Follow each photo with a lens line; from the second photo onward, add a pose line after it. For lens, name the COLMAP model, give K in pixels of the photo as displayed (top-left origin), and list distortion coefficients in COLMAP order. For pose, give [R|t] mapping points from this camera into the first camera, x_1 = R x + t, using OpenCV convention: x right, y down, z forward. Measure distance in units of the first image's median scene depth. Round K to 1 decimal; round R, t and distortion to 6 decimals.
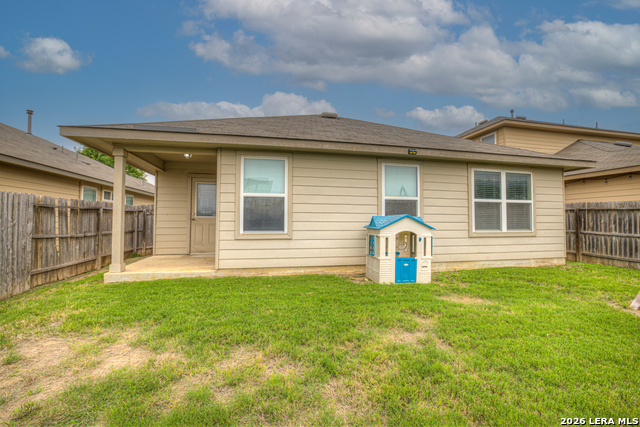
lens RADIAL K [[269.2, 0, 323.4], [0, 269.2, 212.8], [0, 0, 1]] dist [-0.001057, 0.000197]
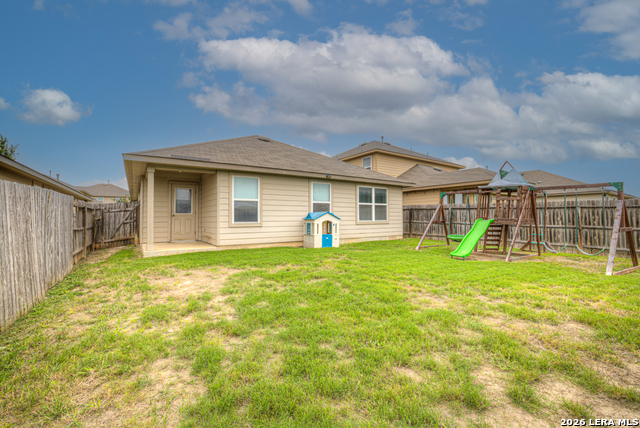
lens RADIAL K [[269.2, 0, 318.7], [0, 269.2, 215.9], [0, 0, 1]] dist [-0.001057, 0.000197]
pose [[0.933520, -0.006956, 0.358457, -0.353949], [-0.000077, 0.999808, 0.019604, -0.000417], [-0.358525, -0.018328, 0.933340, -0.616525]]
